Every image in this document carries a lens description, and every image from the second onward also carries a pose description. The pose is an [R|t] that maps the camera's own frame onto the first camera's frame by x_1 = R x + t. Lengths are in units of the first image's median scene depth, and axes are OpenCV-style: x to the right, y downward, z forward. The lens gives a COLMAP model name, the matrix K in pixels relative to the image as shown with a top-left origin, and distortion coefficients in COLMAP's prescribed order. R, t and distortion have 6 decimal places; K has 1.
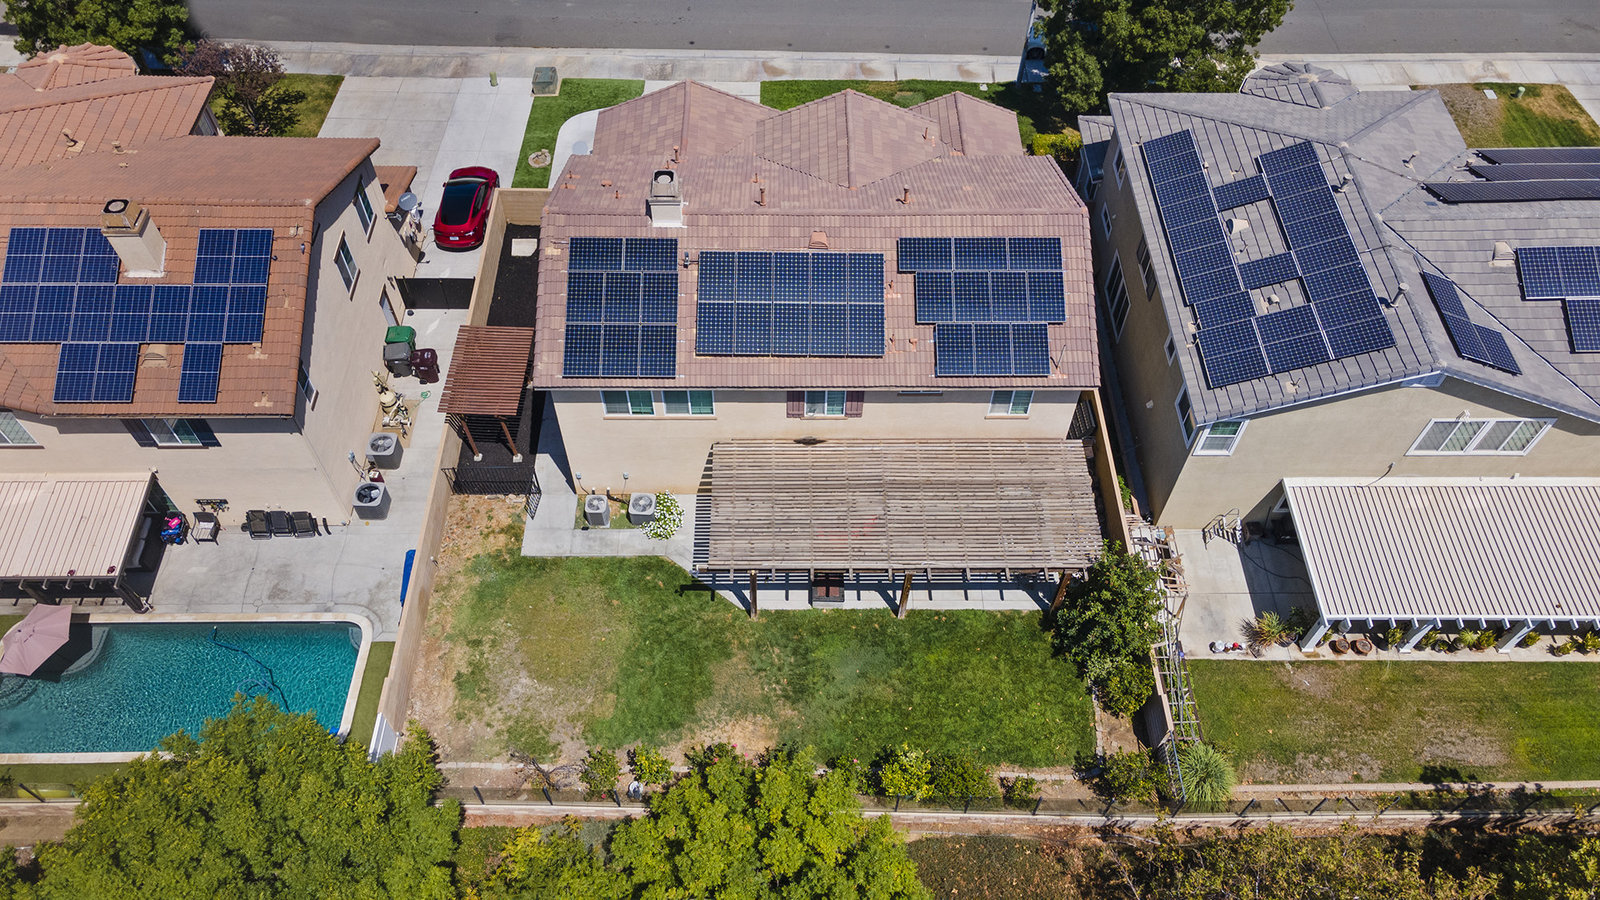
lens RADIAL K [[1166.0, 0, 795.8], [0, 1166.0, 446.3], [0, 0, 1]] dist [0.024888, 0.022422]
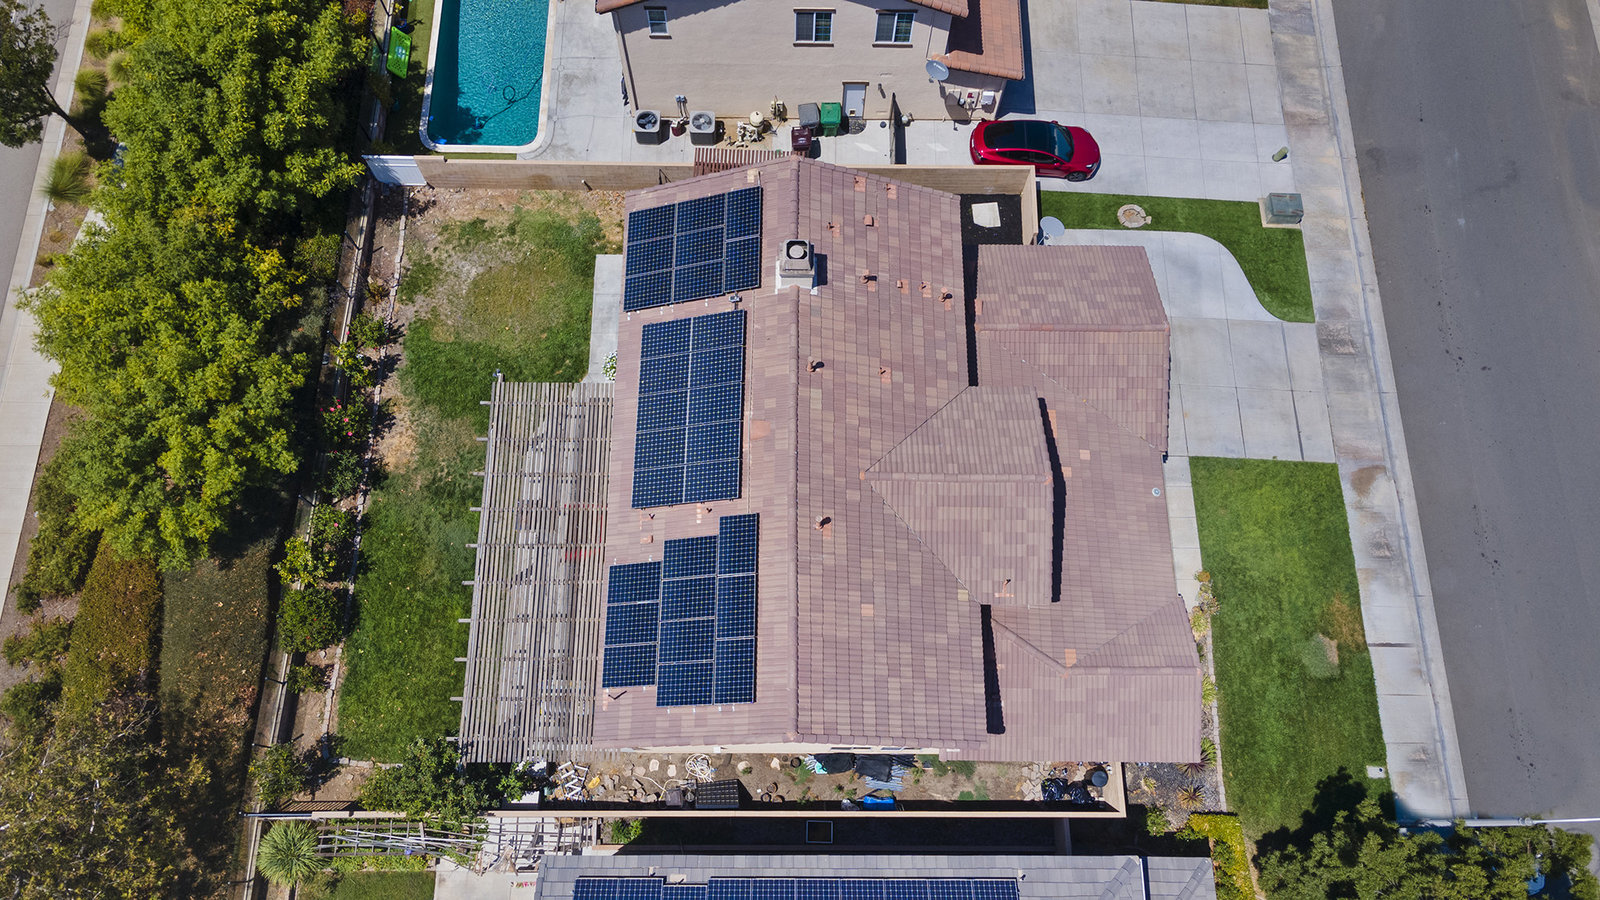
lens RADIAL K [[1166.0, 0, 798.1], [0, 1166.0, 437.5], [0, 0, 1]] dist [0.024888, 0.022422]
pose [[-0.010907, 0.939594, -0.342118, 0.335713], [-0.808893, 0.192848, 0.555429, -0.705291], [0.587854, 0.282795, 0.757928, 0.342962]]
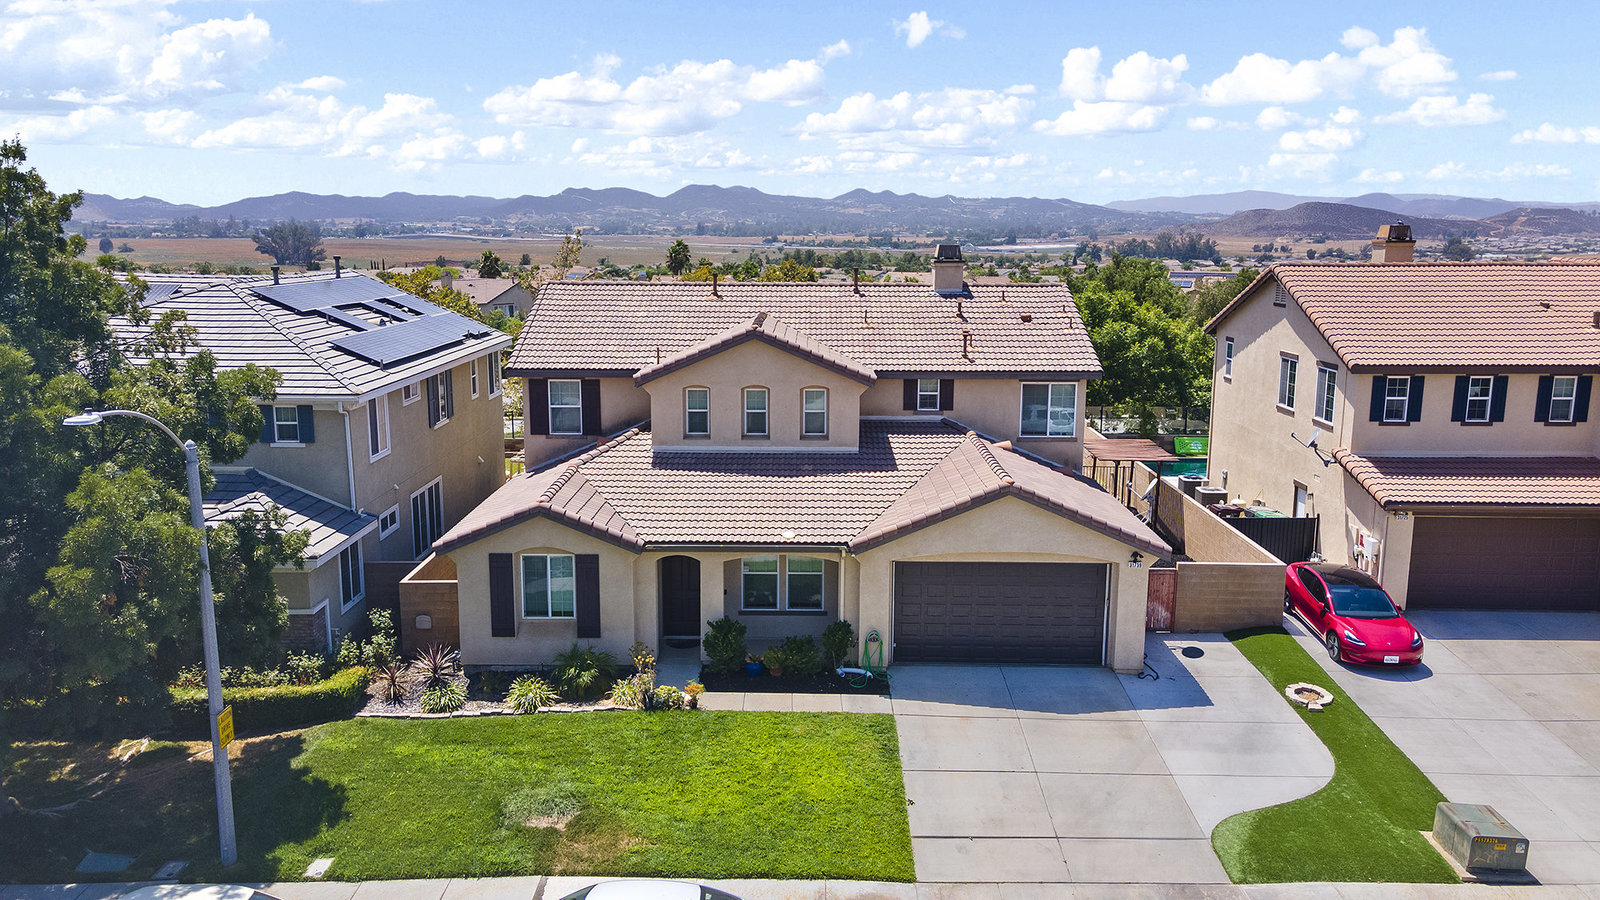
lens RADIAL K [[1166.0, 0, 797.6], [0, 1166.0, 444.2], [0, 0, 1]] dist [0.024888, 0.022422]
pose [[-0.999765, -0.017008, 0.013455, 0.006684], [0.004526, 0.443164, 0.896429, -1.091812], [-0.021209, 0.896279, -0.442982, 1.618336]]
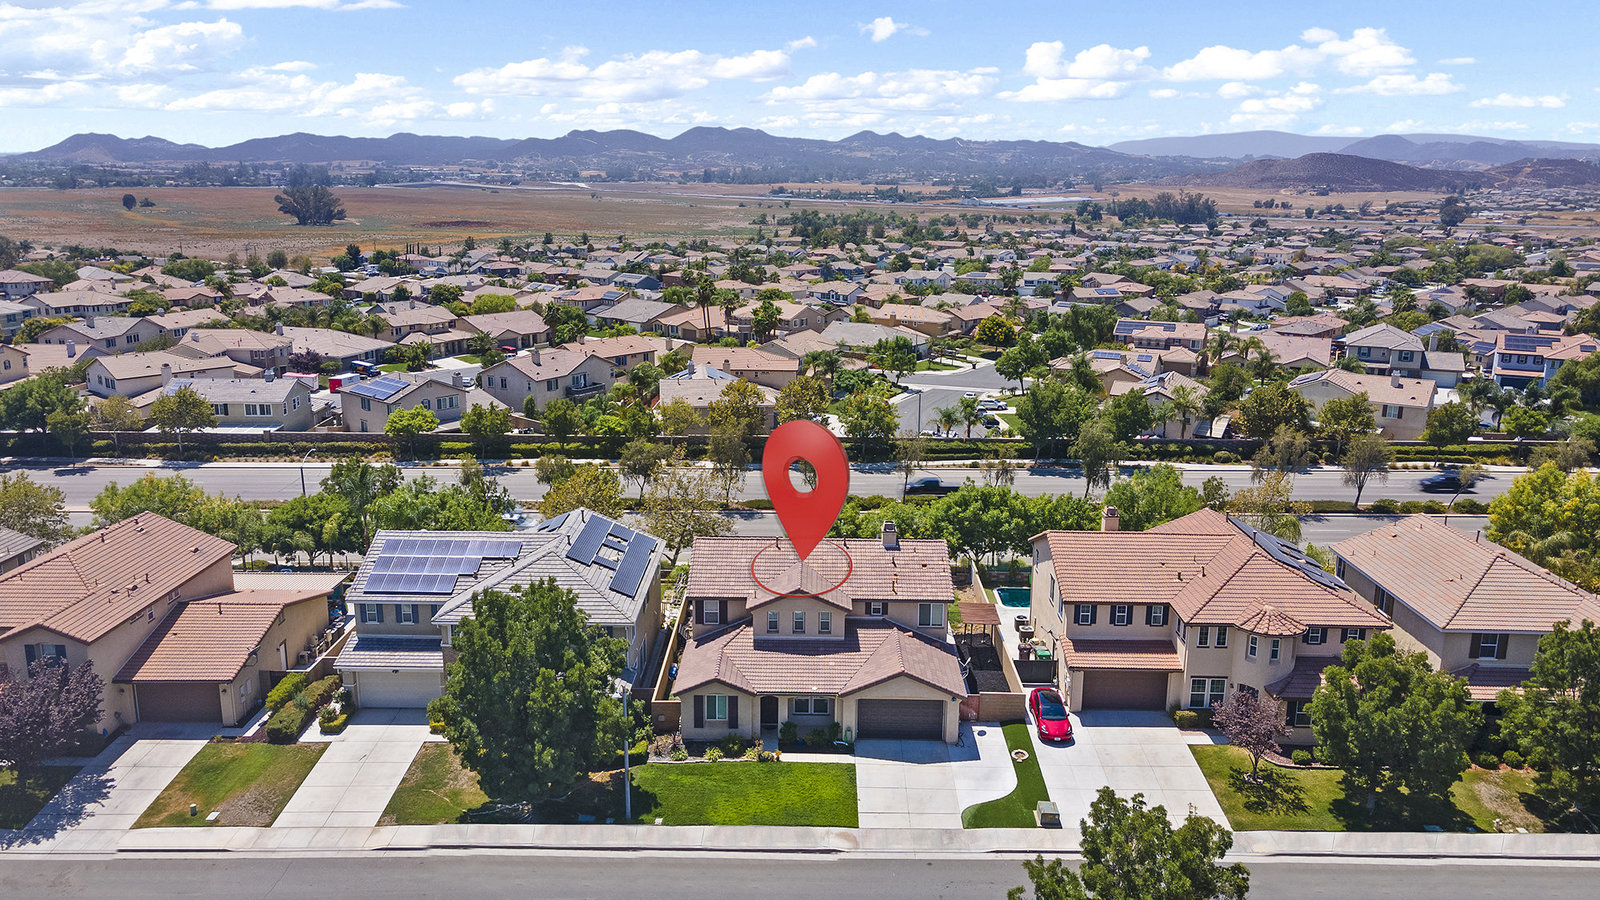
lens RADIAL K [[1166.0, 0, 797.2], [0, 1166.0, 443.3], [0, 0, 1]] dist [0.024888, 0.022422]
pose [[-0.999606, -0.022380, 0.016921, 0.026739], [0.006614, 0.398122, 0.917308, -2.285680], [-0.027265, 0.917059, -0.397818, 1.723167]]
